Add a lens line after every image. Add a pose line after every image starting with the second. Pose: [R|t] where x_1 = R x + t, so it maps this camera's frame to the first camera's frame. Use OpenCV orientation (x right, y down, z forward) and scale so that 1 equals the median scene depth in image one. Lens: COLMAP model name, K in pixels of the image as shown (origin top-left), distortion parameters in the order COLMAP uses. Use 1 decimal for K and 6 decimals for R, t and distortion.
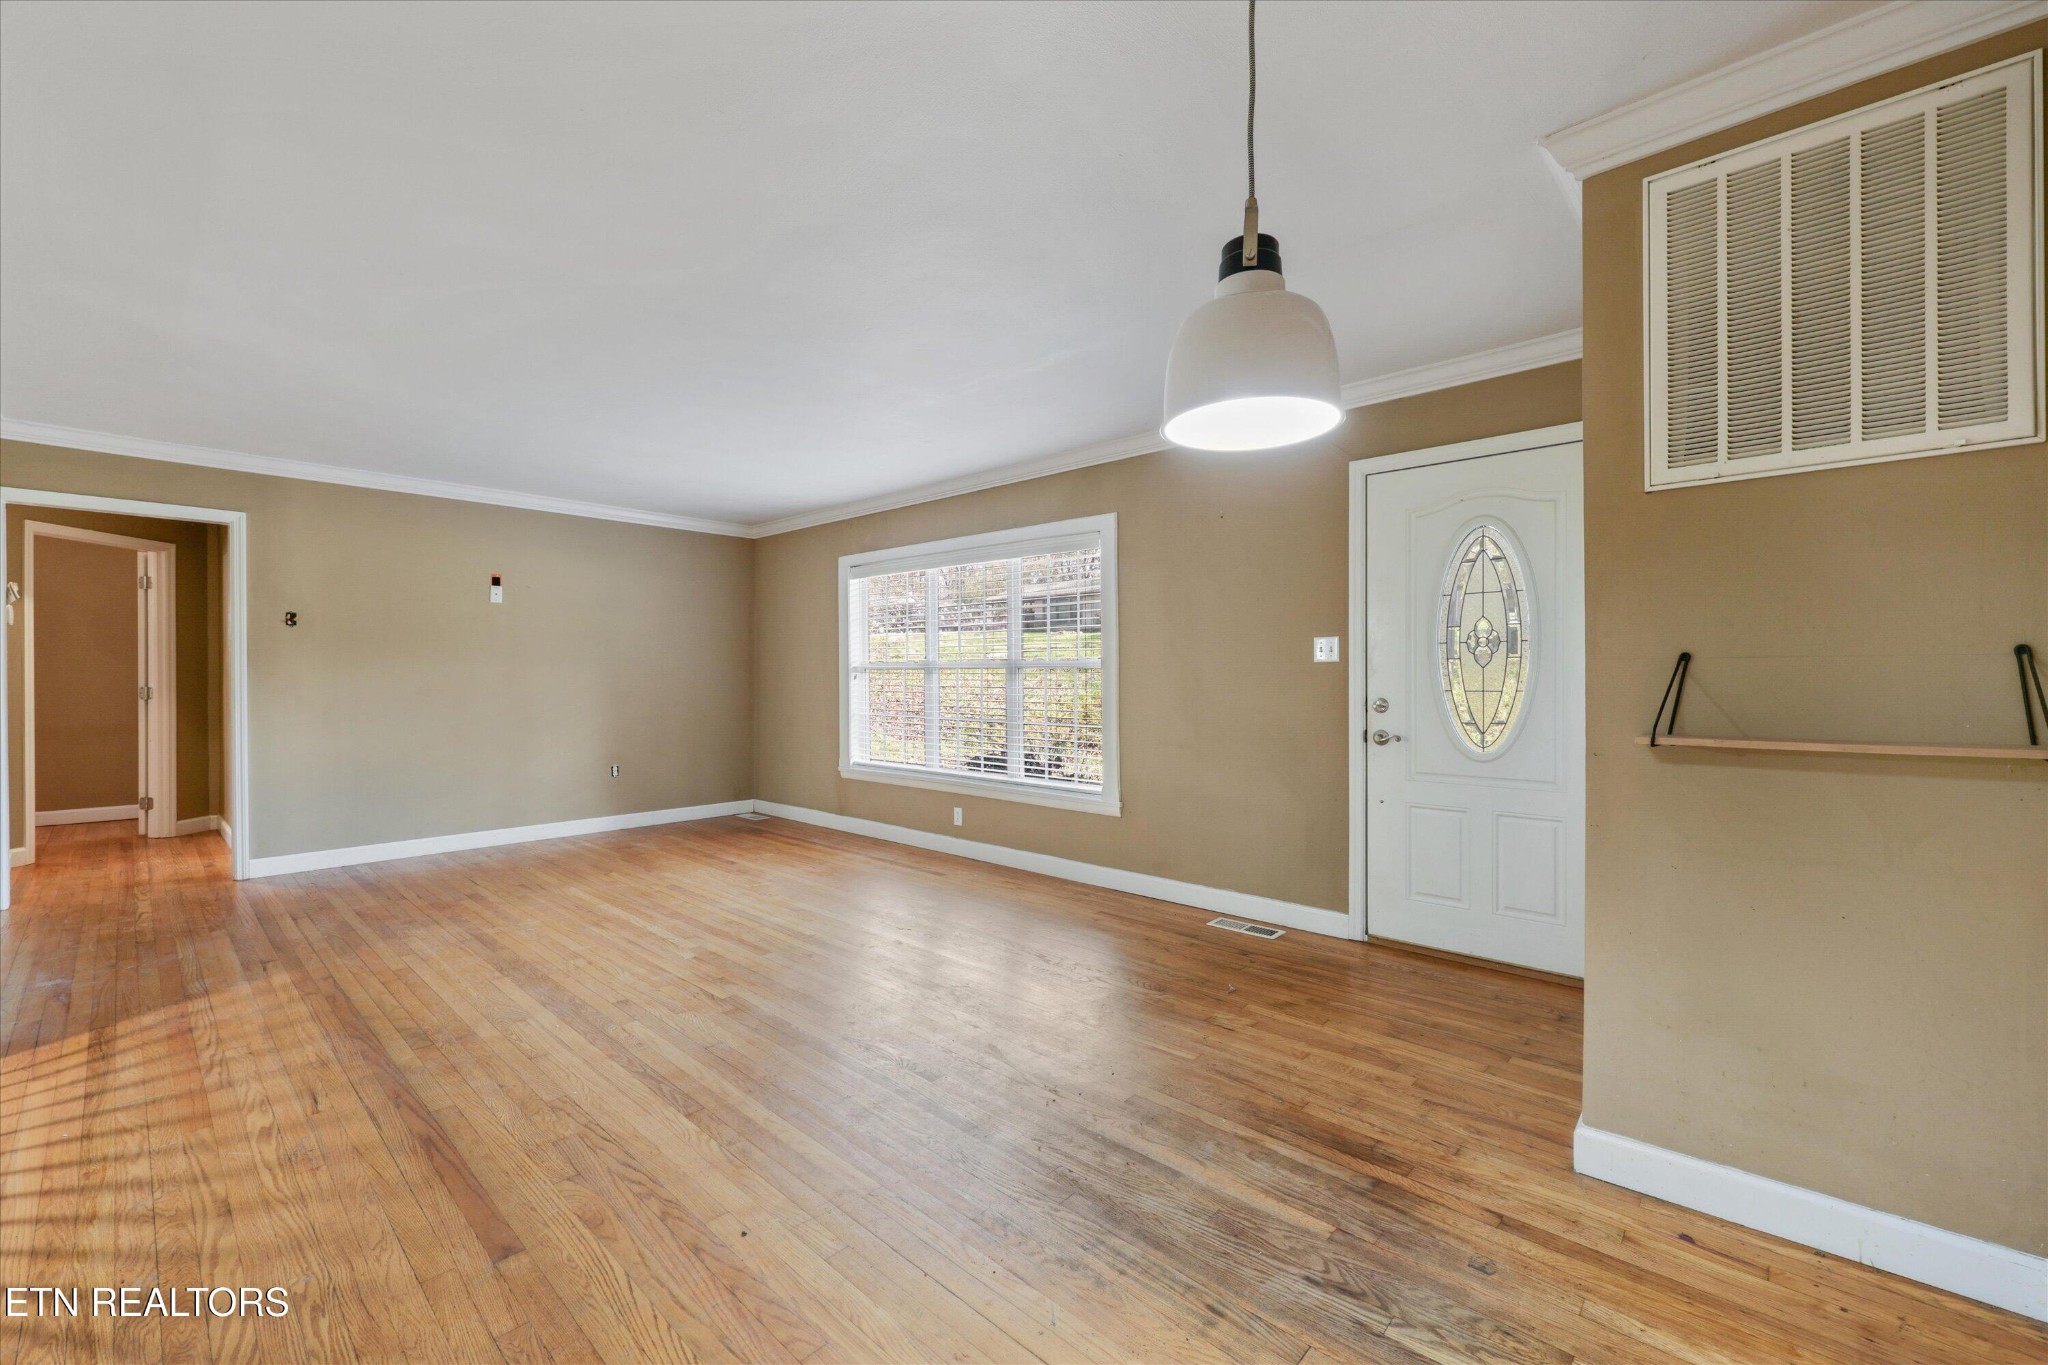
lens RADIAL K [[835.1, 0, 1020.5], [0, 835.1, 679.7], [0, 0, 1]] dist [-0.000500, 0.000128]
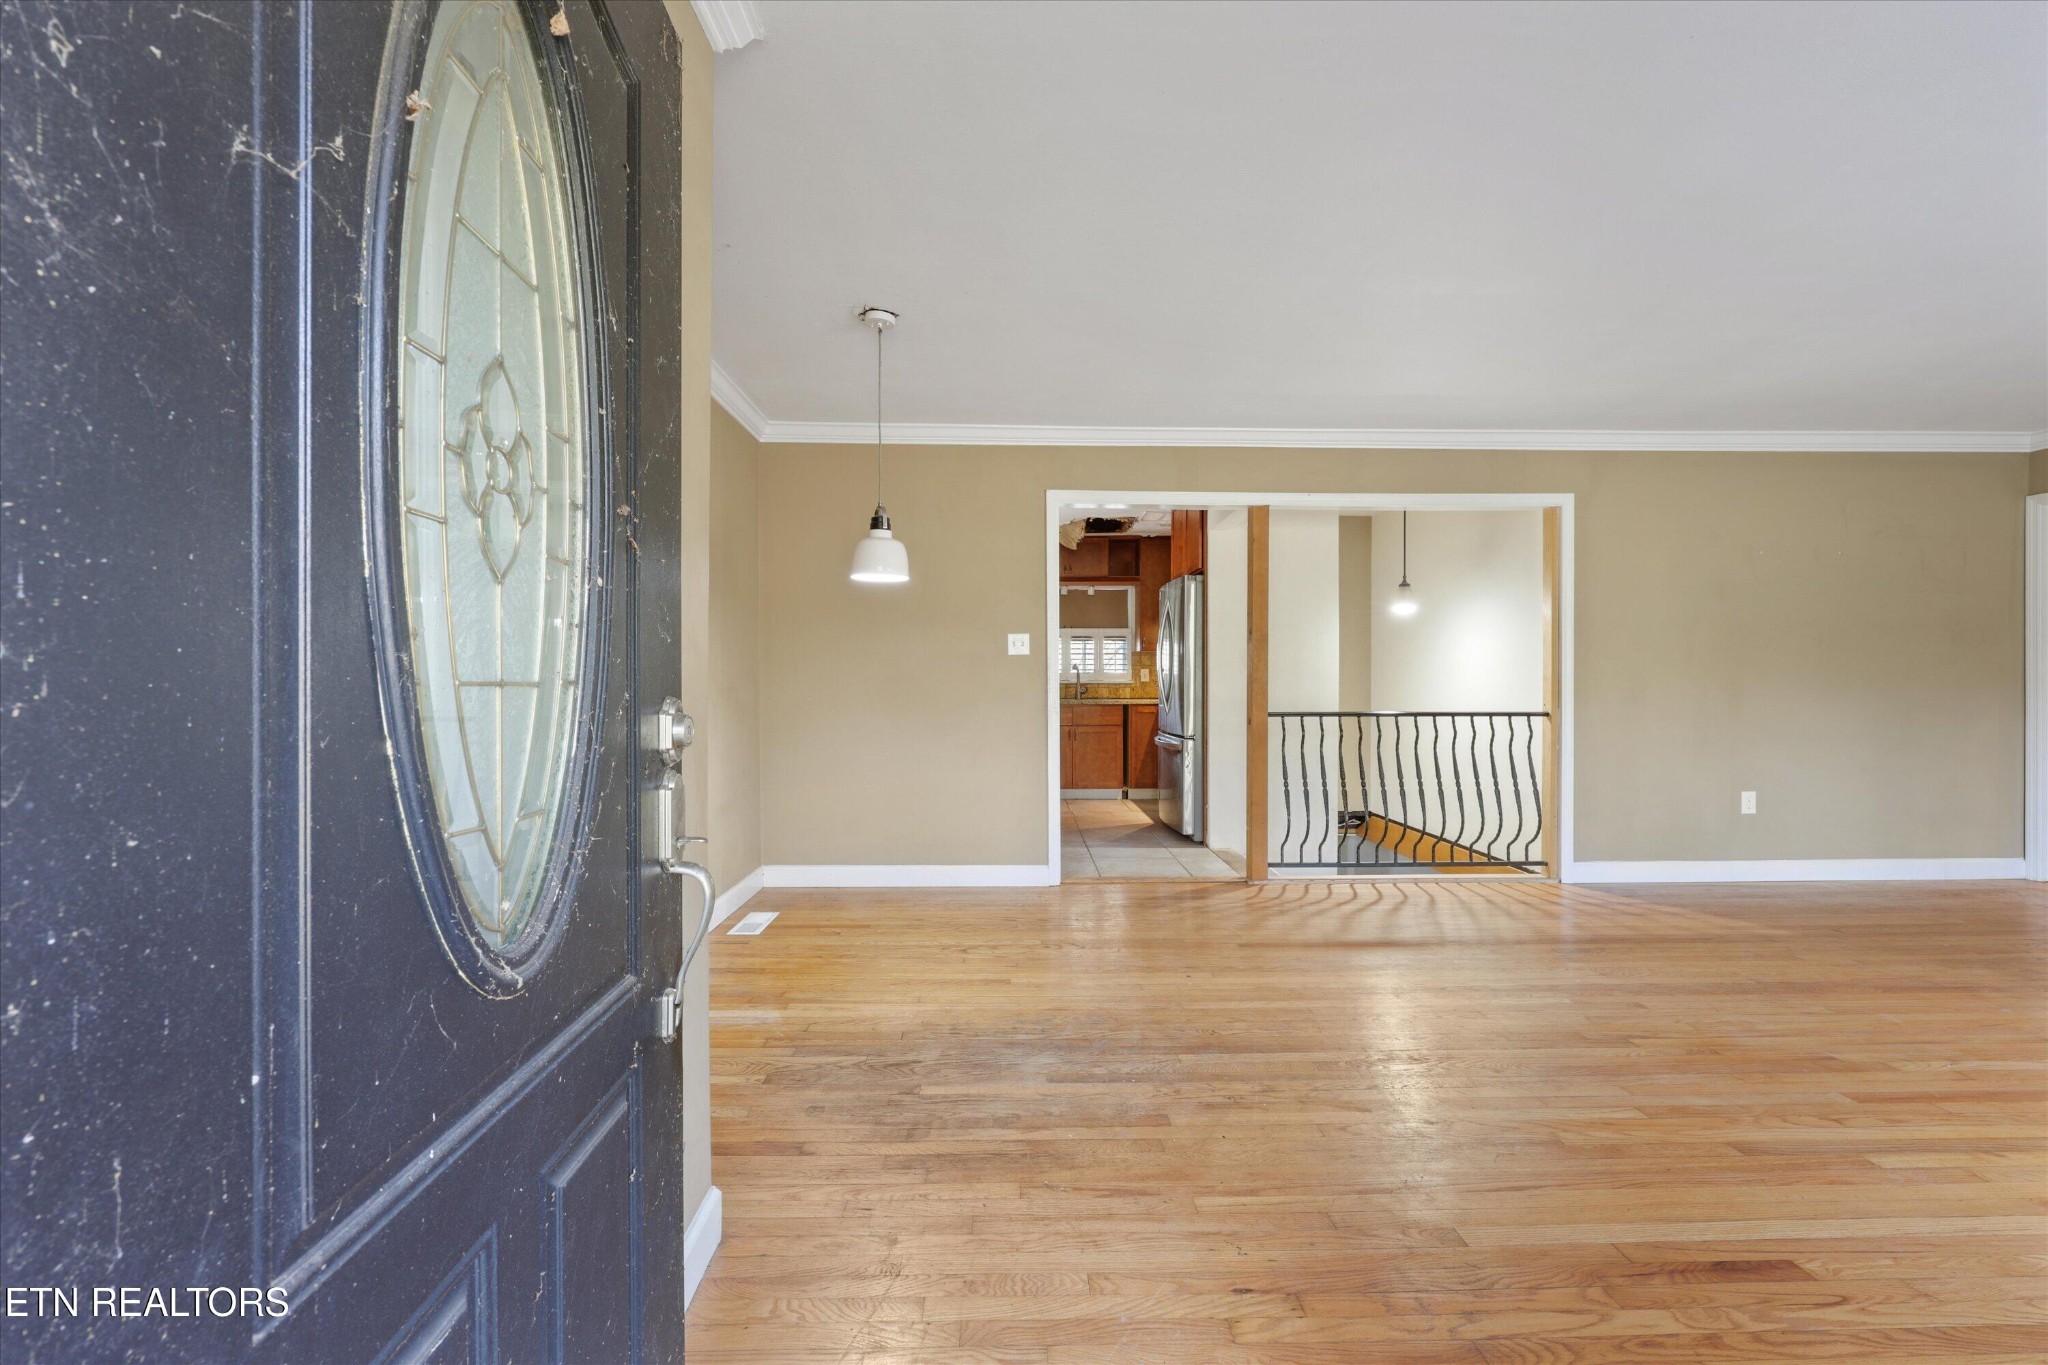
lens RADIAL K [[835.1, 0, 1025.3], [0, 835.1, 681.5], [0, 0, 1]] dist [-0.000500, 0.000128]
pose [[-0.719459, 0.001644, -0.694533, 1.014984], [-0.002272, 0.999986, 0.004720, 0.025276], [0.694531, 0.004974, -0.719446, 1.796717]]
